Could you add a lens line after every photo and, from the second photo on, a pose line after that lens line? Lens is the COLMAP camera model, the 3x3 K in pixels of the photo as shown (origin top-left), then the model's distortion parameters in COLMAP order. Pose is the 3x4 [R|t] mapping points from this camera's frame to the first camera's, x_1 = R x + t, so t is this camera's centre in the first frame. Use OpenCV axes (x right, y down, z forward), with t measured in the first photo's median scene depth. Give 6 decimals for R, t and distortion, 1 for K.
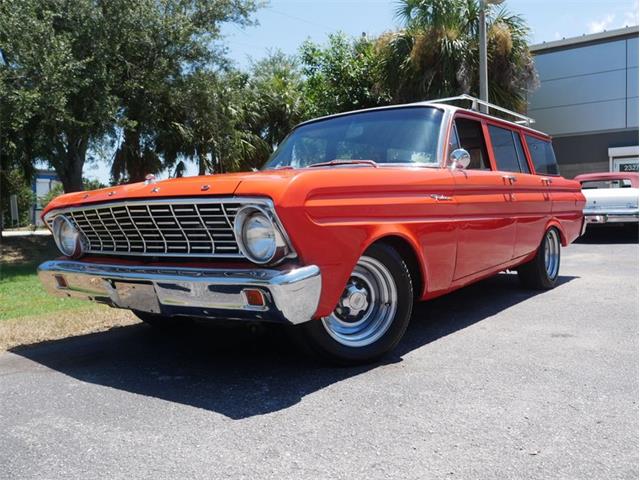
lens RADIAL K [[552.4, 0, 323.2], [0, 552.4, 253.2], [0, 0, 1]] dist [-0.021873, -0.004246]
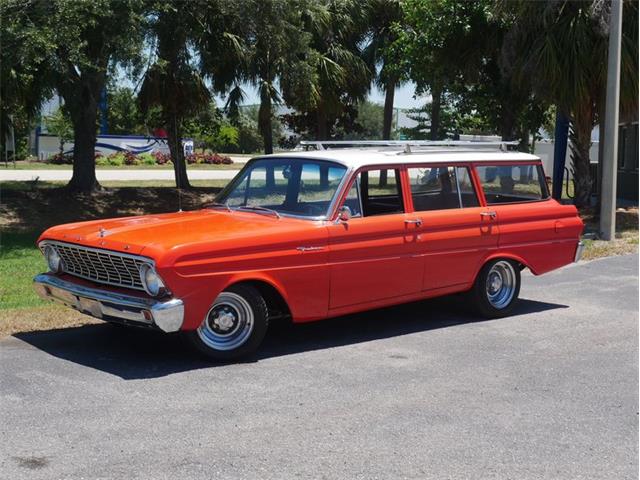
lens RADIAL K [[1002.7, 0, 326.2], [0, 1002.7, 242.9], [0, 0, 1]] dist [-0.007230, 0.000000]
pose [[0.978233, 0.062363, -0.197916, 0.736918], [-0.054393, 0.997484, 0.045459, -0.228359], [0.200253, -0.033704, 0.979164, -1.400966]]
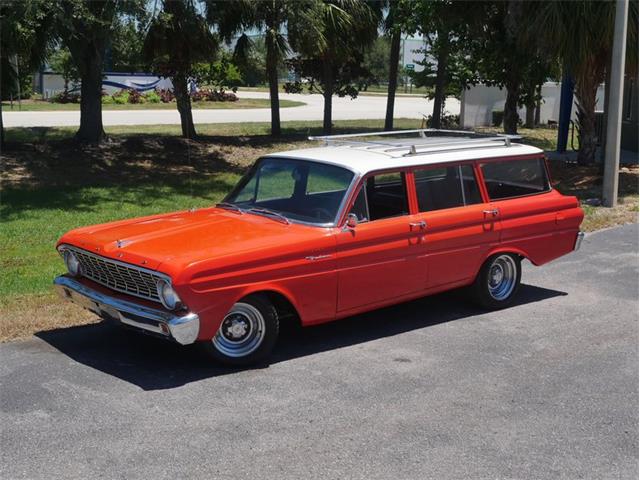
lens RADIAL K [[1002.7, 0, 325.8], [0, 1002.7, 260.3], [0, 0, 1]] dist [-0.007230, 0.000000]
pose [[0.977116, 0.082396, -0.196098, 0.733628], [-0.055193, 0.988561, 0.140358, -0.453302], [0.205420, -0.126323, 0.970487, -1.486314]]
